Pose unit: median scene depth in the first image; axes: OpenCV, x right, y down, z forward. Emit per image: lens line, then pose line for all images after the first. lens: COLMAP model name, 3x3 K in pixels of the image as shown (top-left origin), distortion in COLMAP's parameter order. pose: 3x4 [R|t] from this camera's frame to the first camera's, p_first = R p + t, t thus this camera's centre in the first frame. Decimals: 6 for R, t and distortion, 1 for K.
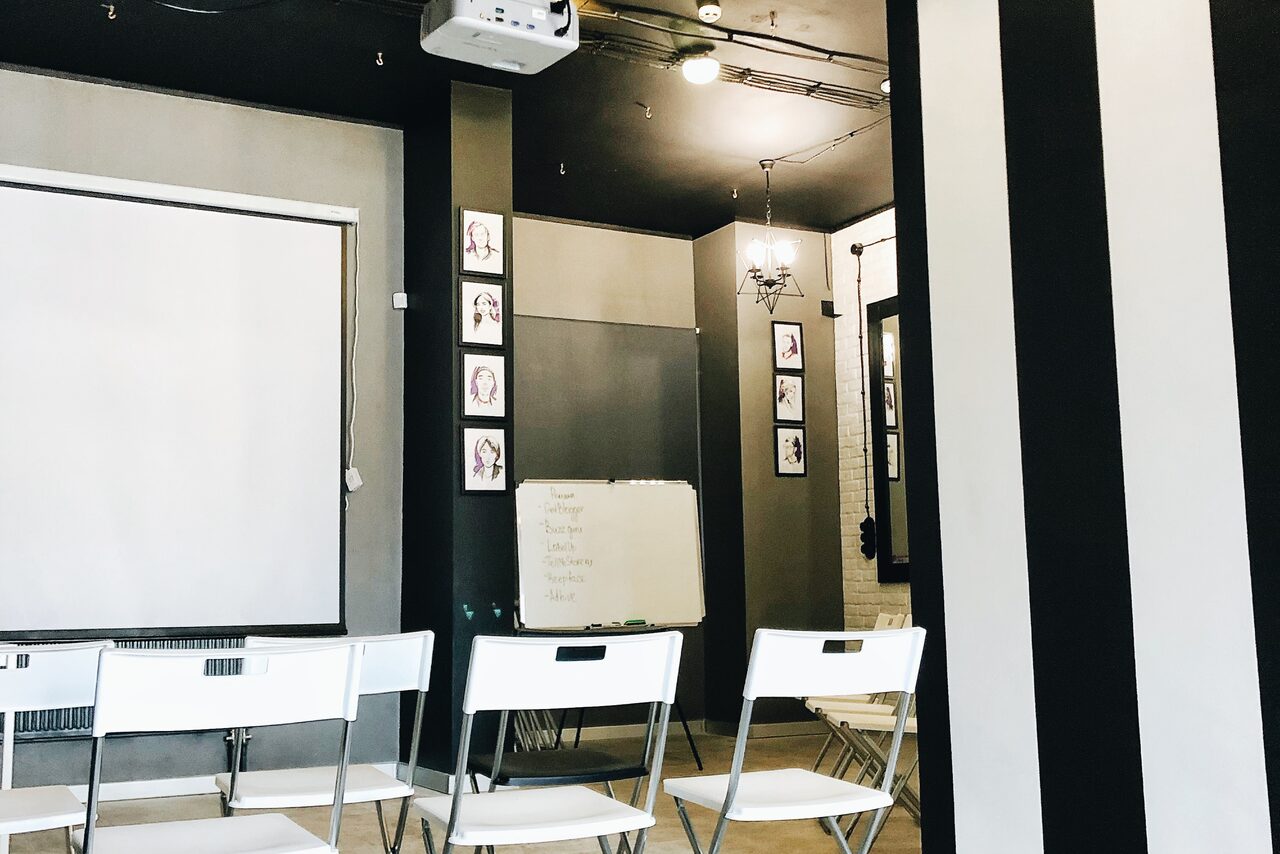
lens RADIAL K [[1473.0, 0, 640.0], [0, 1473.0, 427.0], [0, 0, 1]] dist [0.045012, -0.023136]
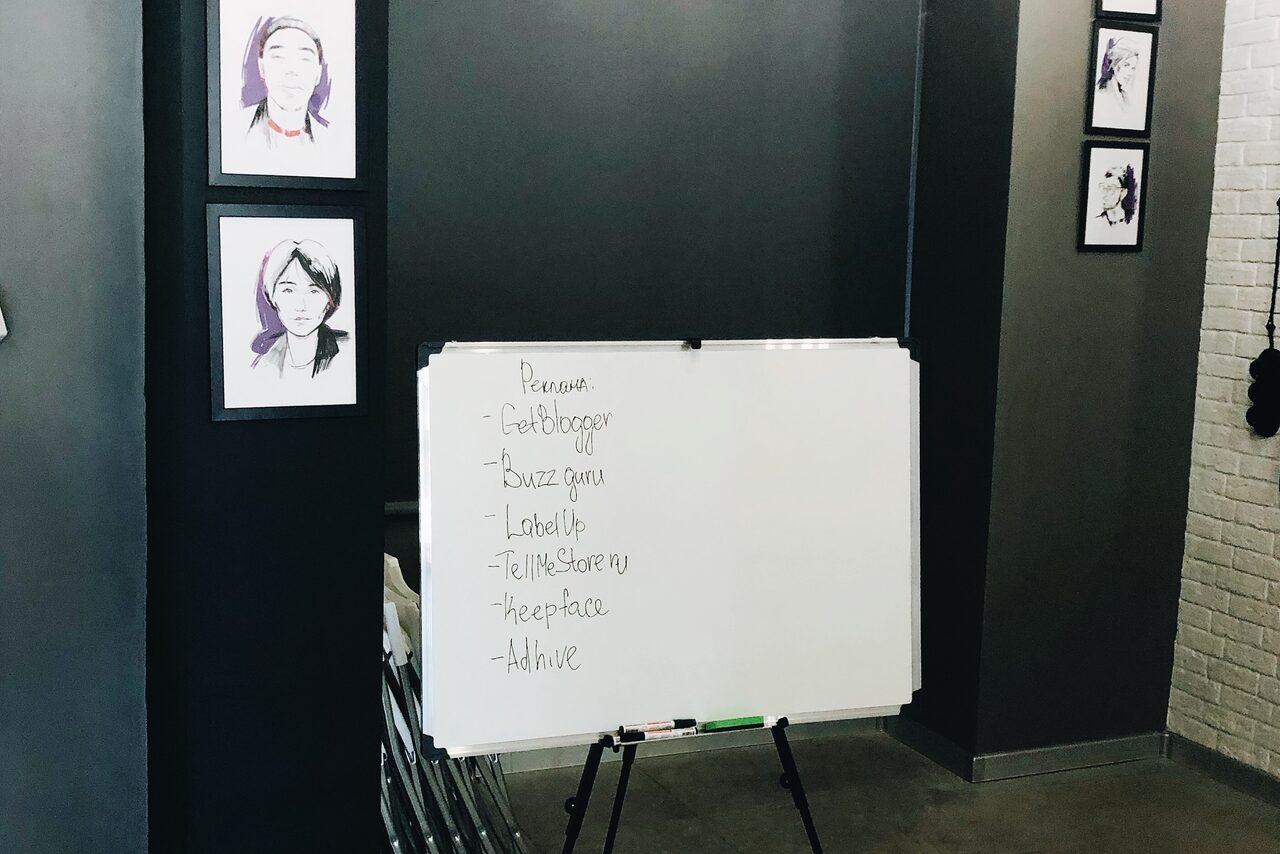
lens RADIAL K [[1473.0, 0, 640.0], [0, 1473.0, 427.0], [0, 0, 1]] dist [0.045012, -0.023136]
pose [[0.992655, 0.060345, -0.104850, 0.006174], [-0.031354, 0.965423, 0.258797, -0.030746], [0.116842, -0.253609, 0.960224, 0.514524]]
